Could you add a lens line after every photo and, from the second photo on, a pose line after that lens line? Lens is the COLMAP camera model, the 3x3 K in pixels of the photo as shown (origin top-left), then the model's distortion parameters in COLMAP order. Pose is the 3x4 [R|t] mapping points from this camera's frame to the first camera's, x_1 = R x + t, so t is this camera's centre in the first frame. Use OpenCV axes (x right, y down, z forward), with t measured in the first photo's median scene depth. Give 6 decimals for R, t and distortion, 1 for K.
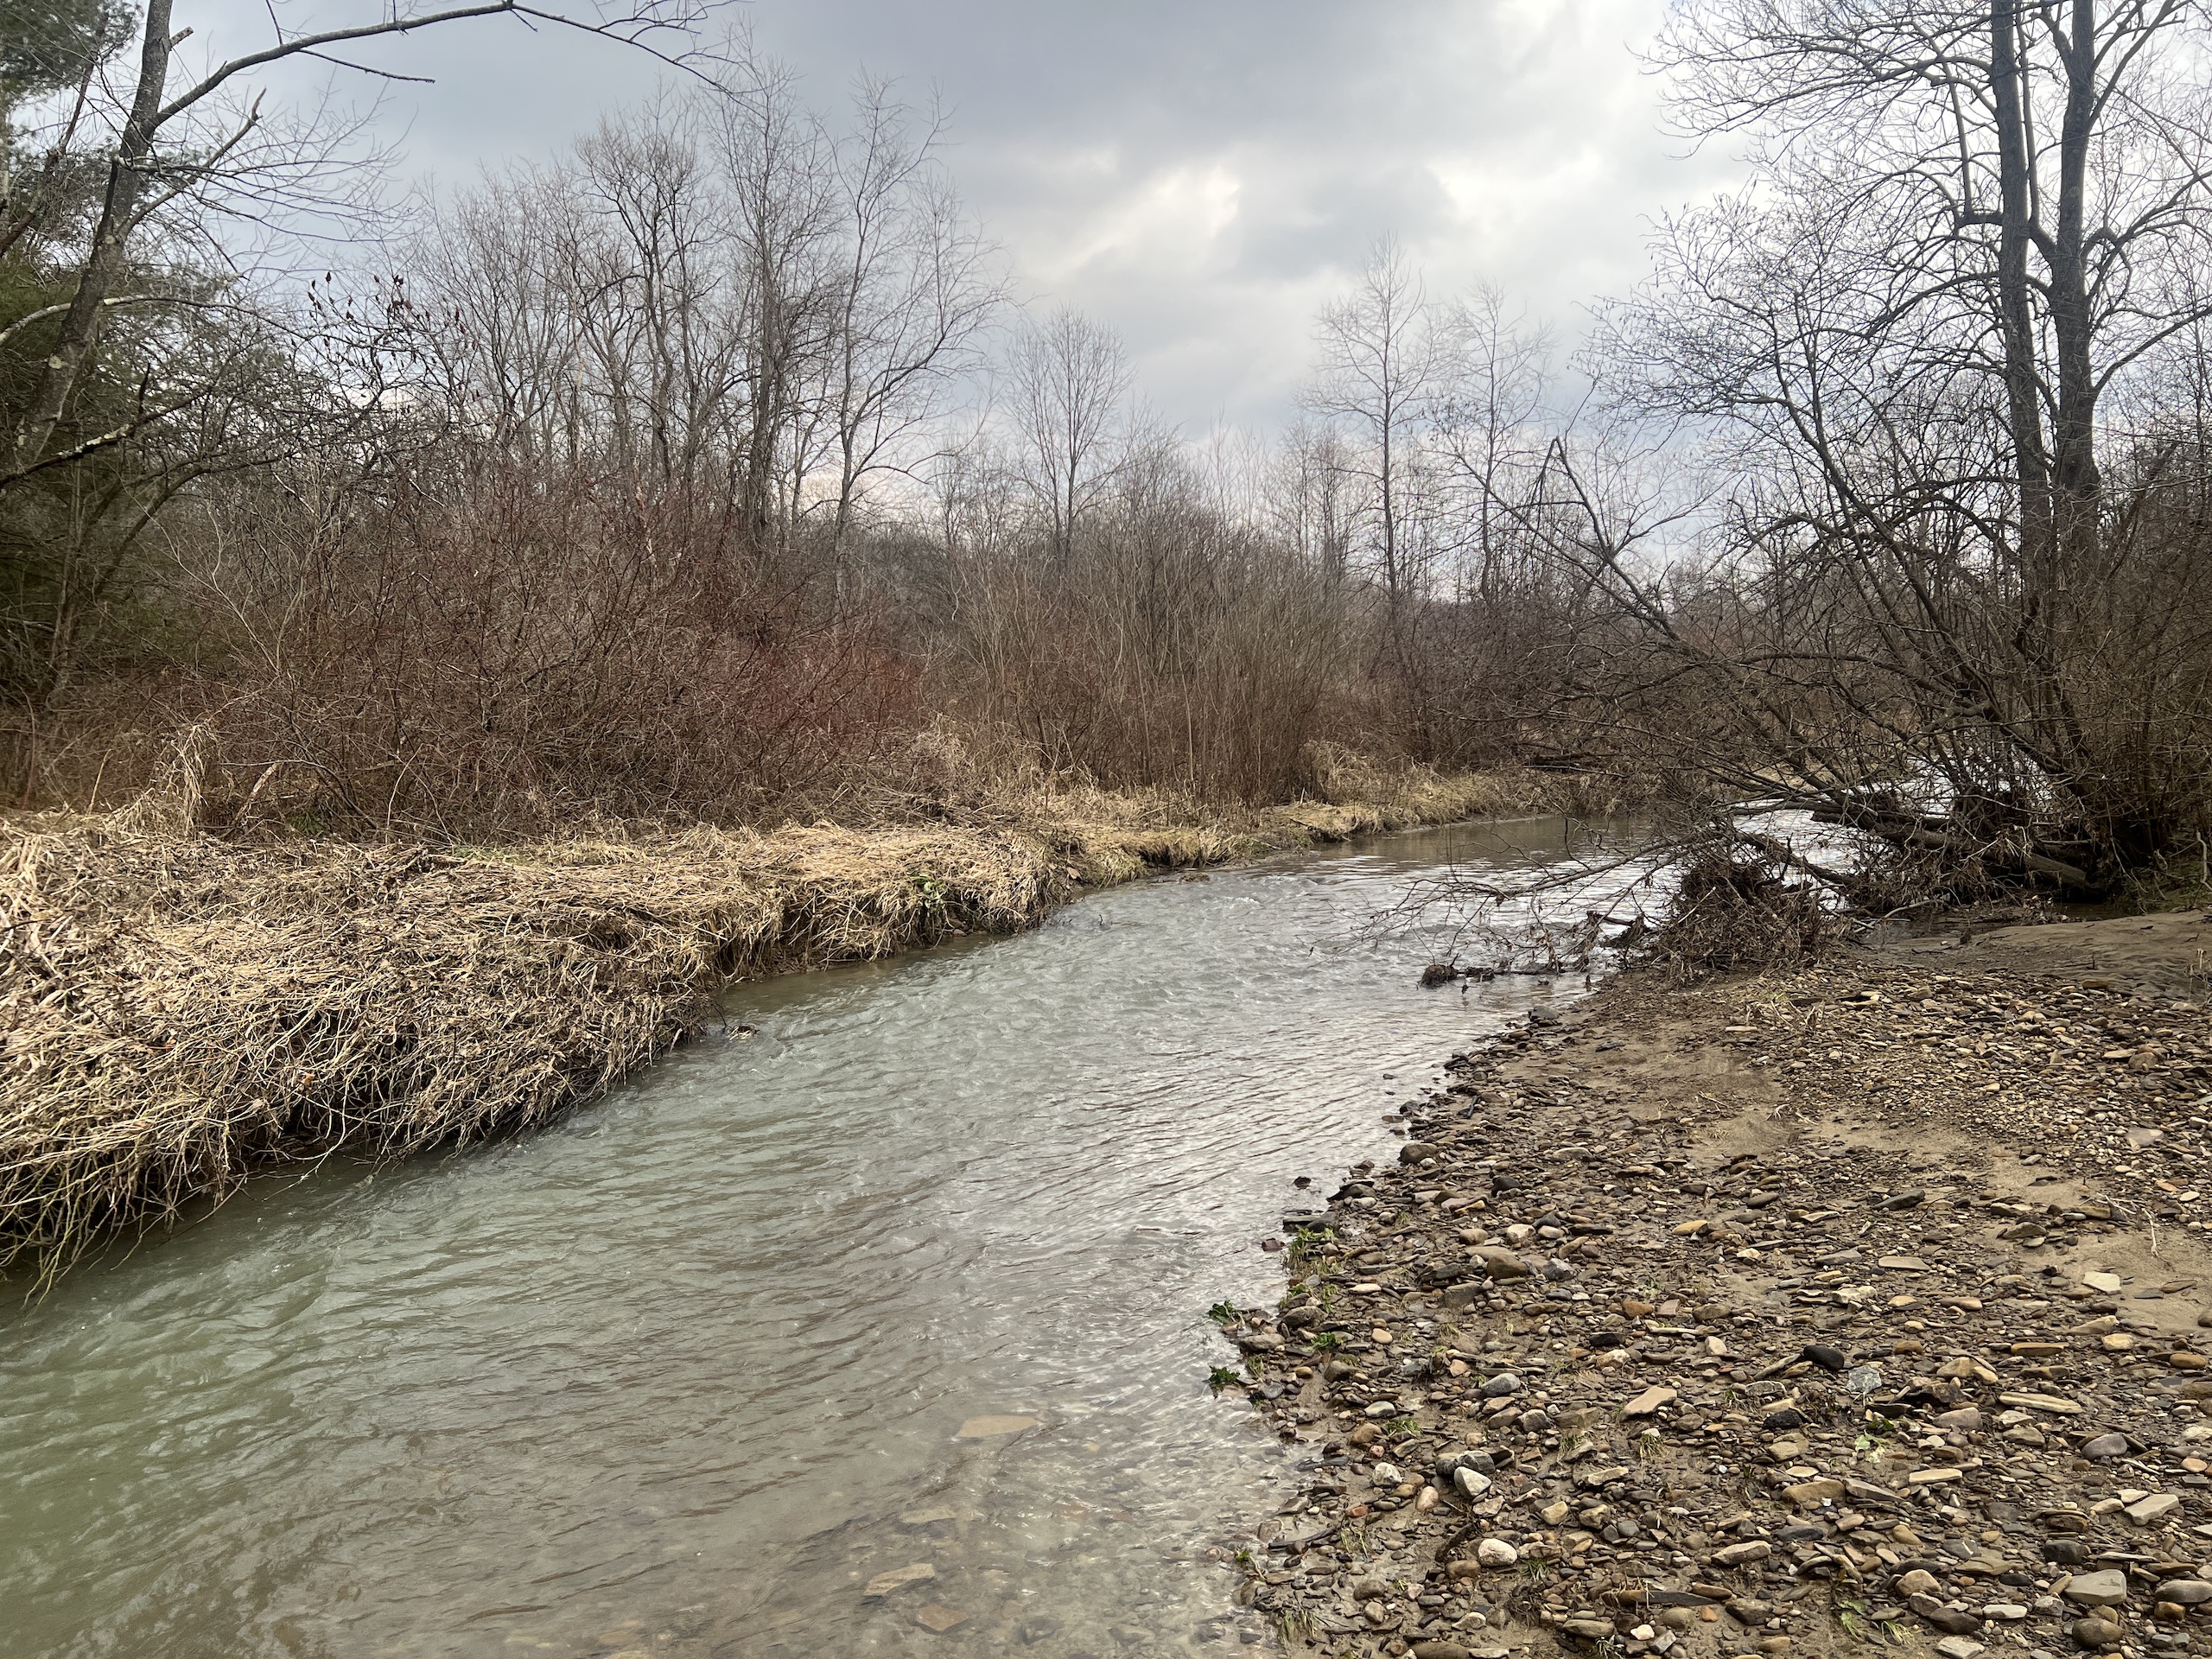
lens RADIAL K [[1628.4, 0, 1108.5], [0, 1628.4, 827.5], [0, 0, 1]] dist [-0.001922, -0.005385]
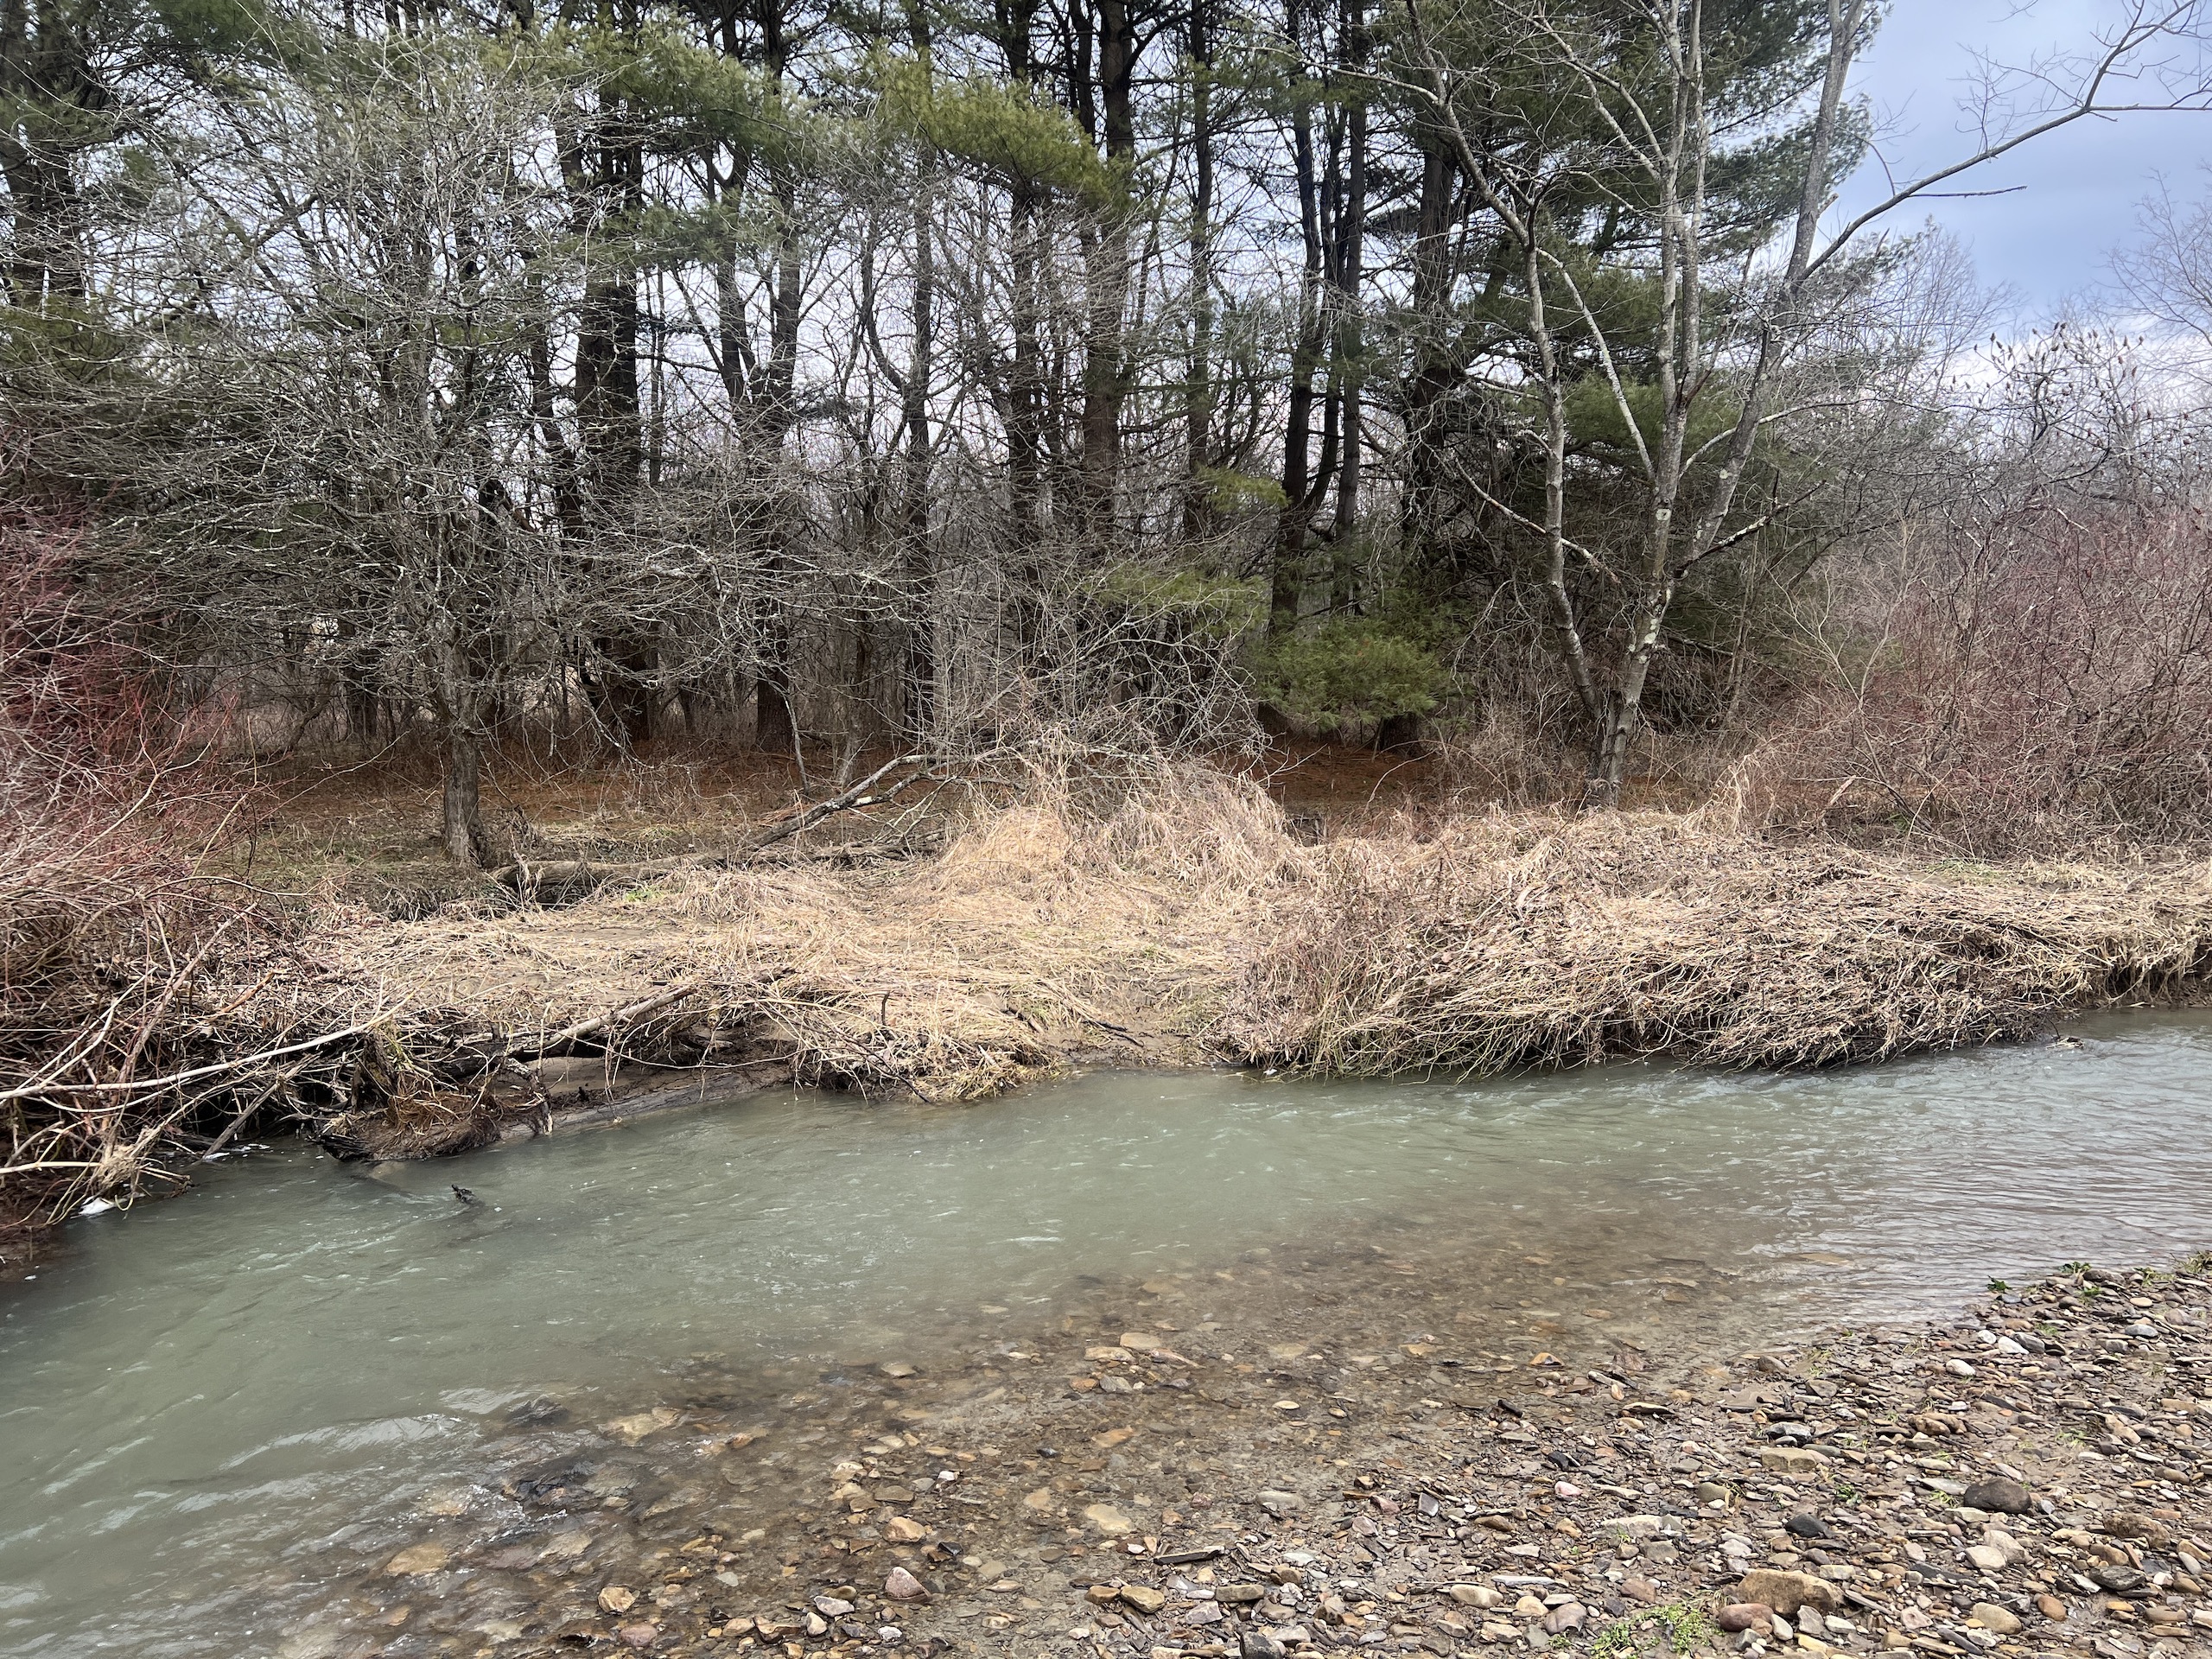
lens RADIAL K [[1628.4, 0, 1105.2], [0, 1628.4, 829.7], [0, 0, 1]] dist [-0.001922, -0.005385]
pose [[0.518237, 0.074466, -0.851989, 0.397818], [-0.060684, 0.996893, 0.050218, -0.043773], [0.853081, 0.025677, 0.521146, -0.207649]]
